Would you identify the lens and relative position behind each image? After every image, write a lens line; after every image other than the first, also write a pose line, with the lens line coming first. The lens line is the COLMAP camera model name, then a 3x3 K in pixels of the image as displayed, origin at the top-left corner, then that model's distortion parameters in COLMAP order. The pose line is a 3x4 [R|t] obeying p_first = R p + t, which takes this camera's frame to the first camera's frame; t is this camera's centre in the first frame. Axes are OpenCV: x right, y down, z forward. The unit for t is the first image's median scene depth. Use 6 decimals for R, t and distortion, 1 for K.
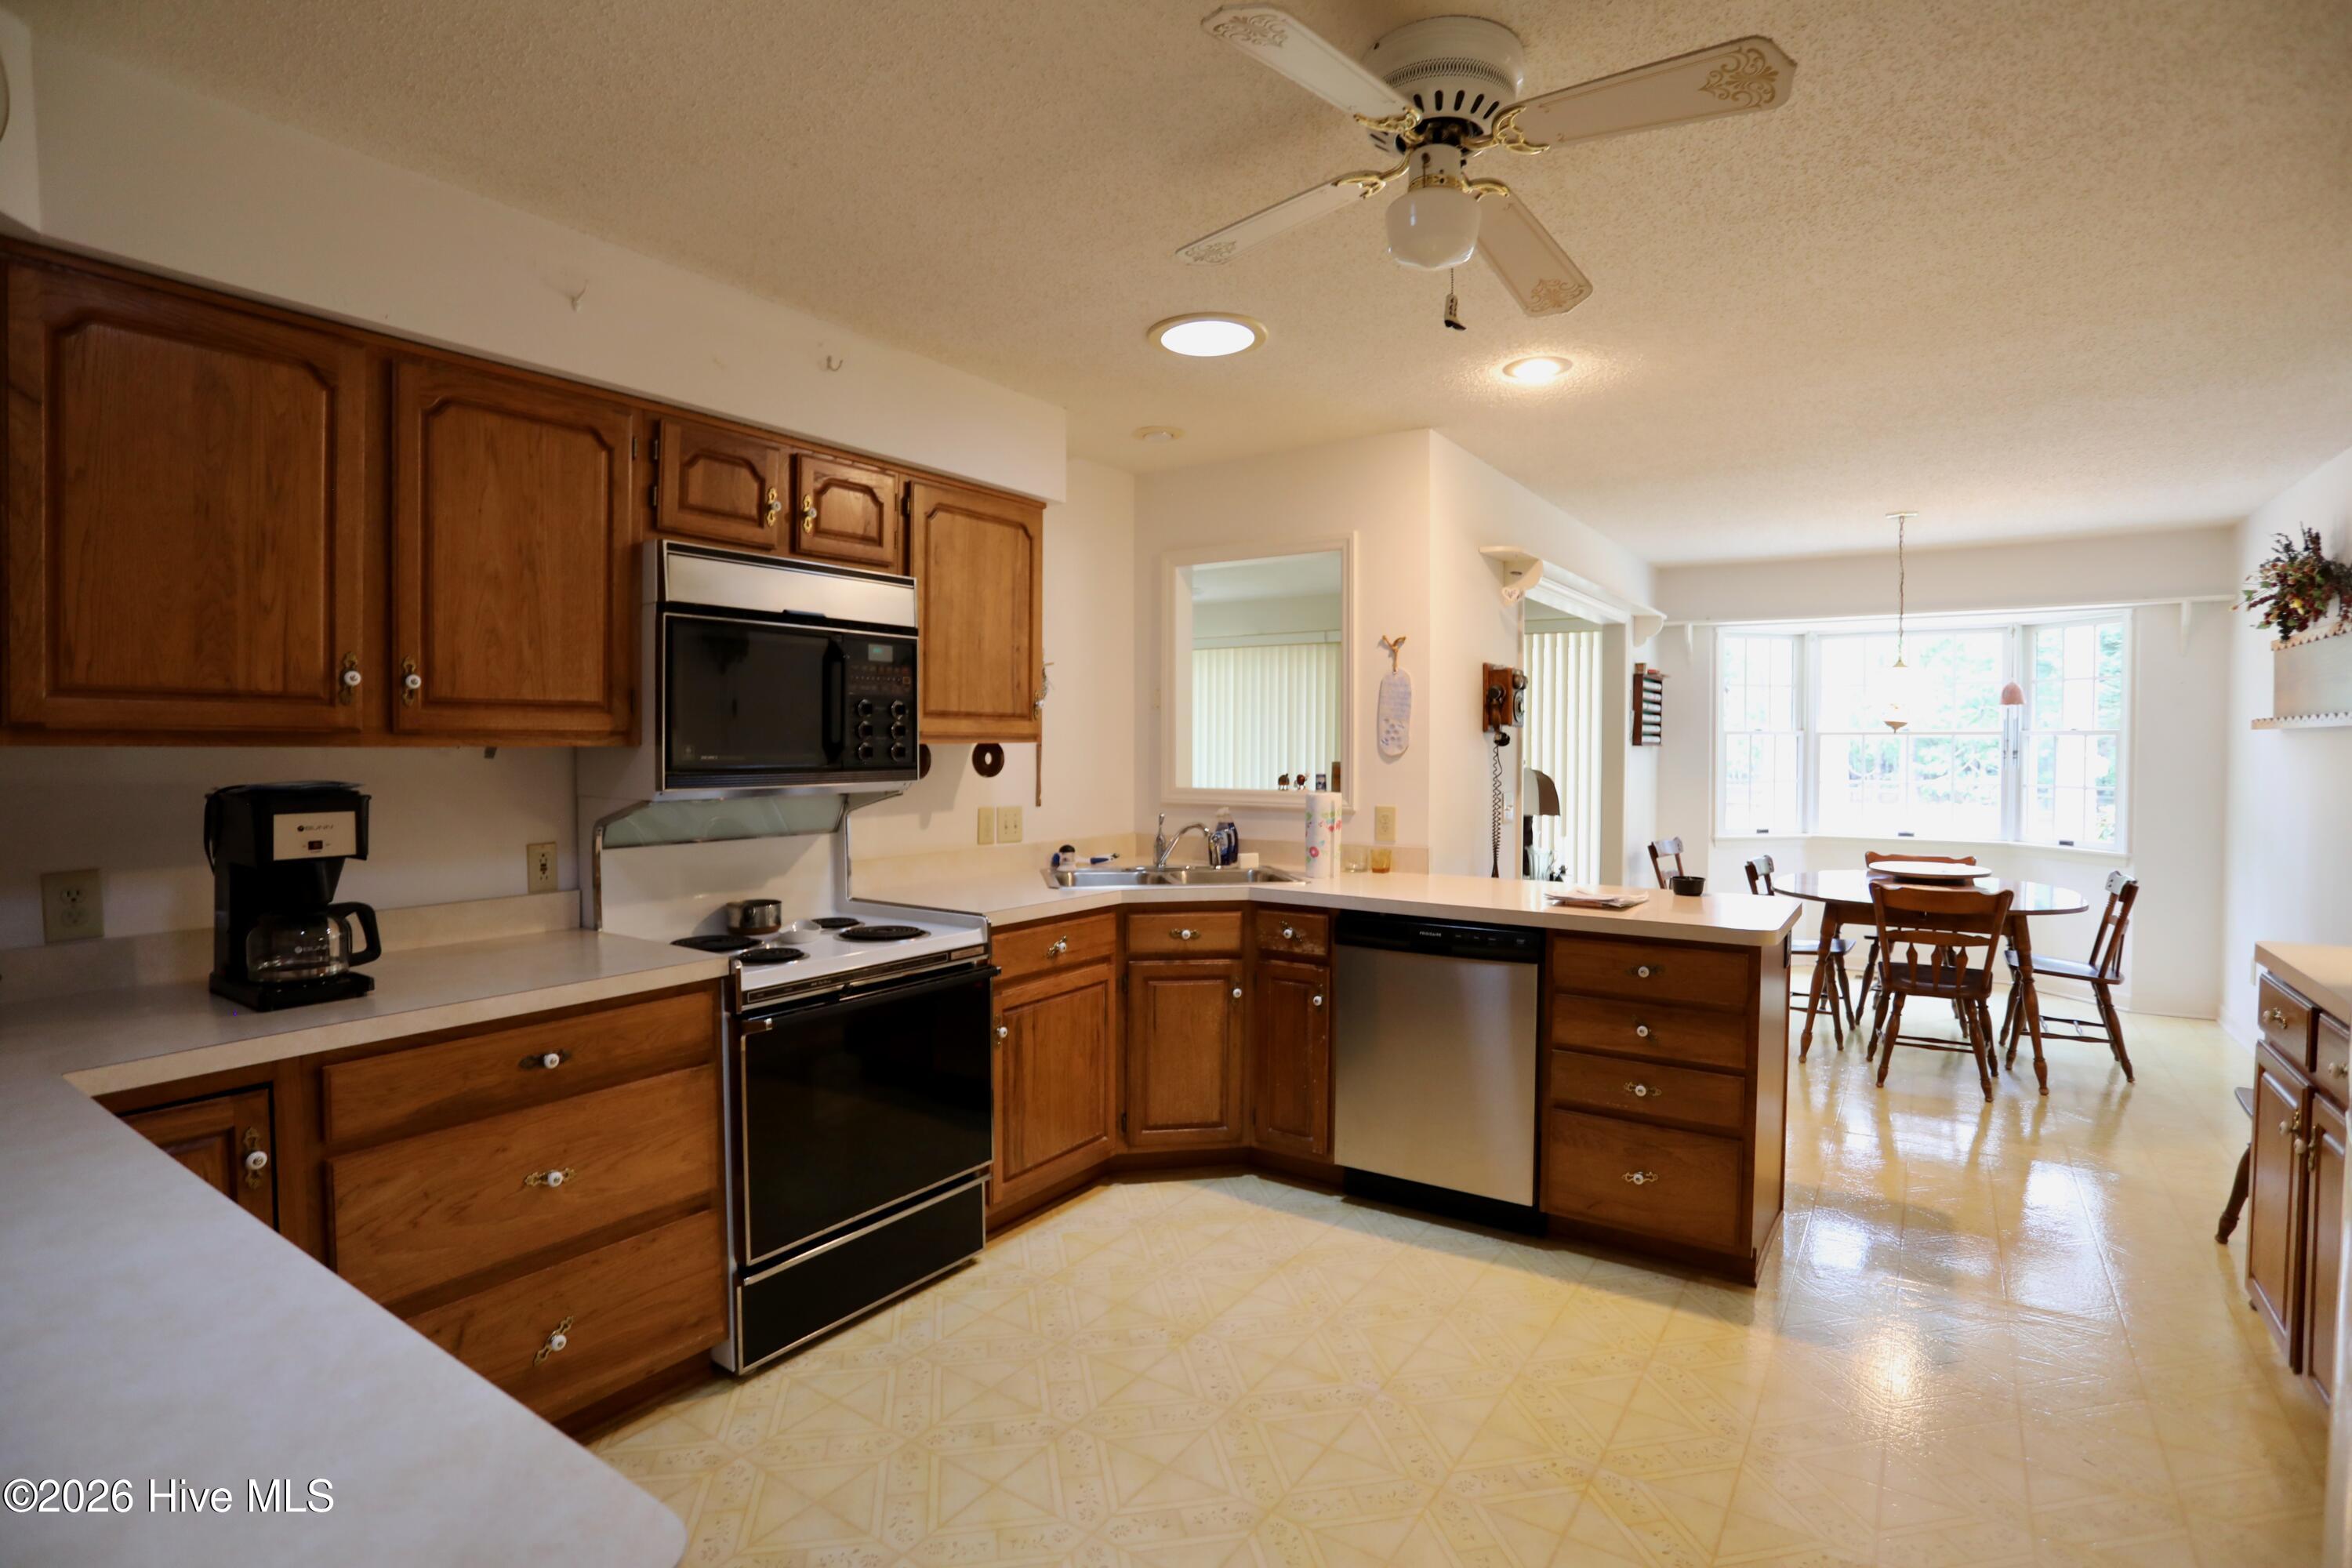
lens RADIAL K [[1160.5, 0, 1170.2], [0, 1160.5, 769.1], [0, 0, 1]] dist [-0.064199, 0.027294]
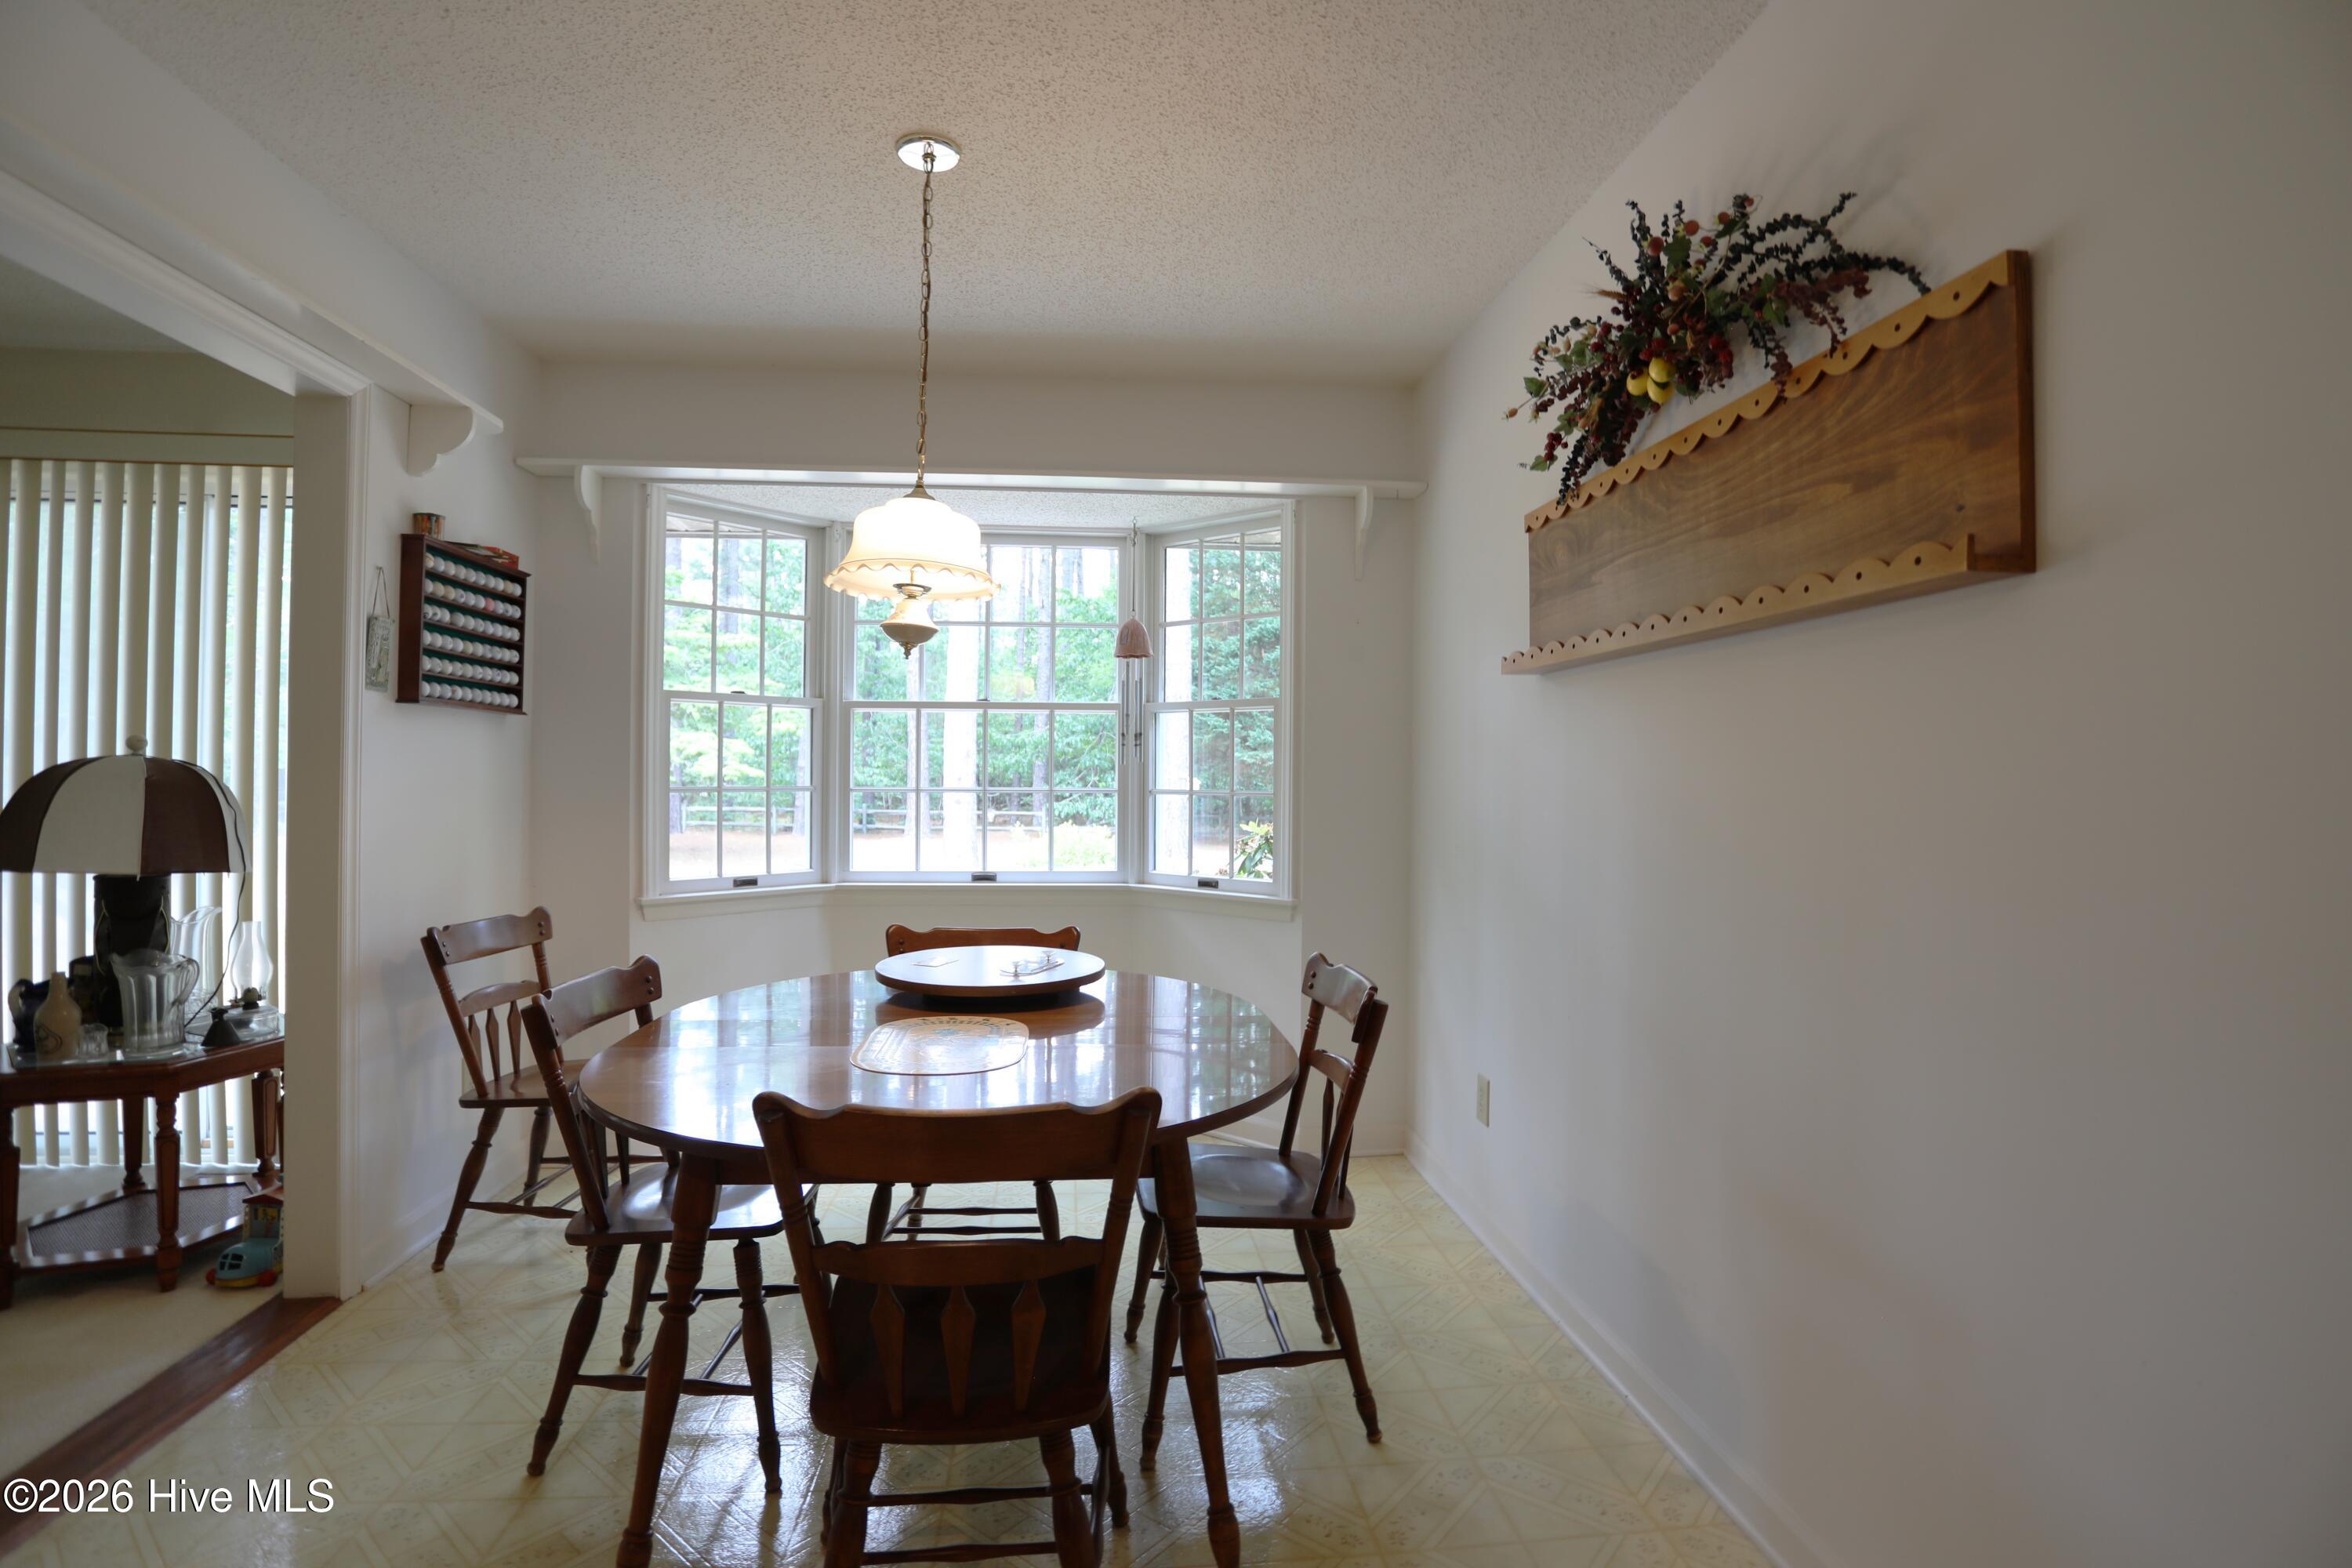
lens RADIAL K [[1160.5, 0, 1170.2], [0, 1160.5, 769.1], [0, 0, 1]] dist [-0.064199, 0.027294]
pose [[0.777549, 0.005432, 0.628798, 0.374329], [0.008276, 0.999788, -0.018870, 0.015161], [-0.628767, 0.019877, 0.777339, 0.510486]]
